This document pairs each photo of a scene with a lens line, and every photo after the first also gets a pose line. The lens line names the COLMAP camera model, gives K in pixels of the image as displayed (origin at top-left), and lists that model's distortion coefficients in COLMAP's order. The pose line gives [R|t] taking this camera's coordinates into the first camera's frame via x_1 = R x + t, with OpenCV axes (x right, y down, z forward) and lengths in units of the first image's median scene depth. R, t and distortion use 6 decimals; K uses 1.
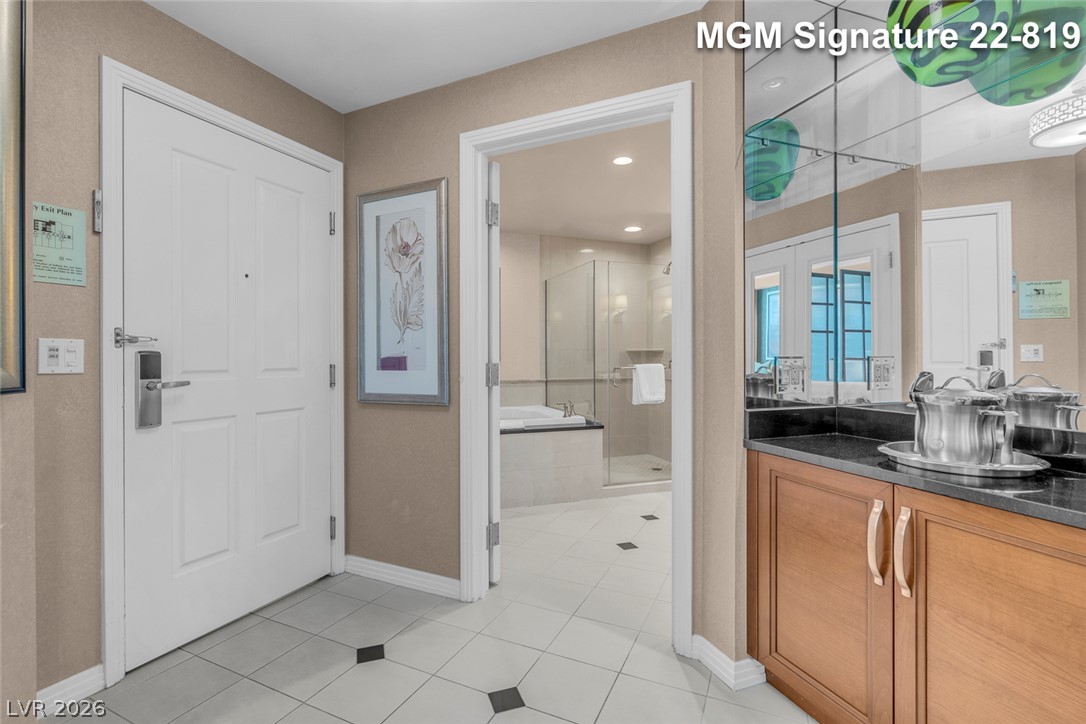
lens RADIAL K [[489.8, 0, 538.7], [0, 489.8, 353.6], [0, 0, 1]] dist [-0.005174, 0.000055]
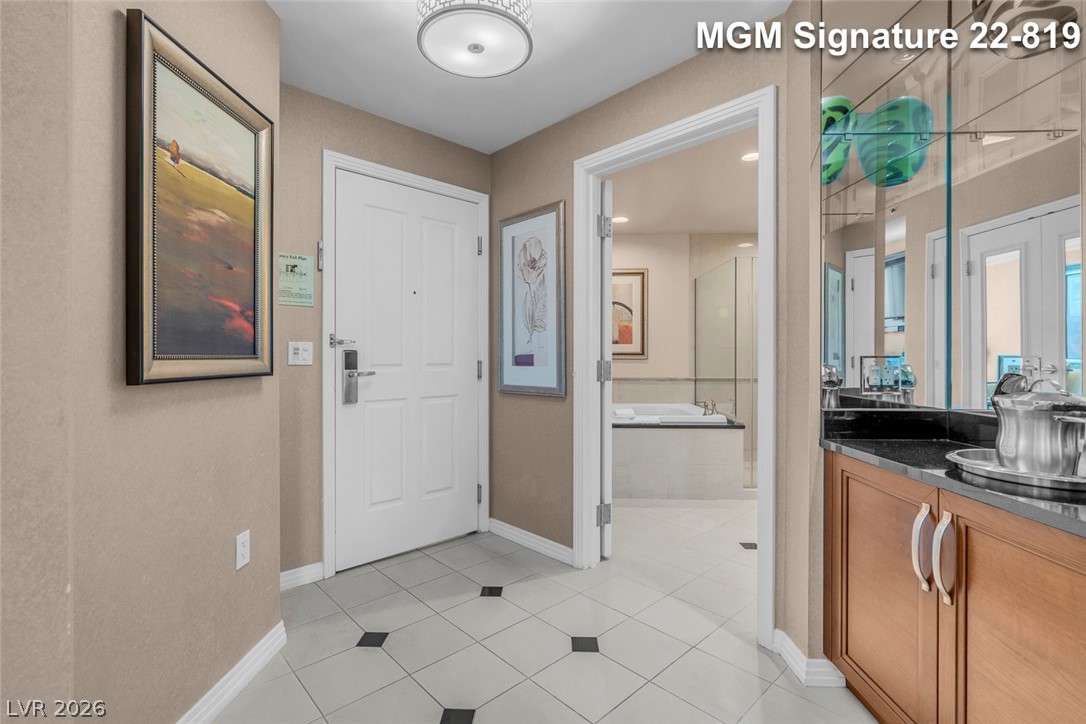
lens RADIAL K [[489.8, 0, 538.7], [0, 489.8, 353.6], [0, 0, 1]] dist [-0.005174, 0.000055]
pose [[0.931933, 0.002782, -0.362621, 0.197689], [-0.001484, 0.999991, 0.003859, -0.001137], [0.362629, -0.003059, 0.931929, -0.111553]]
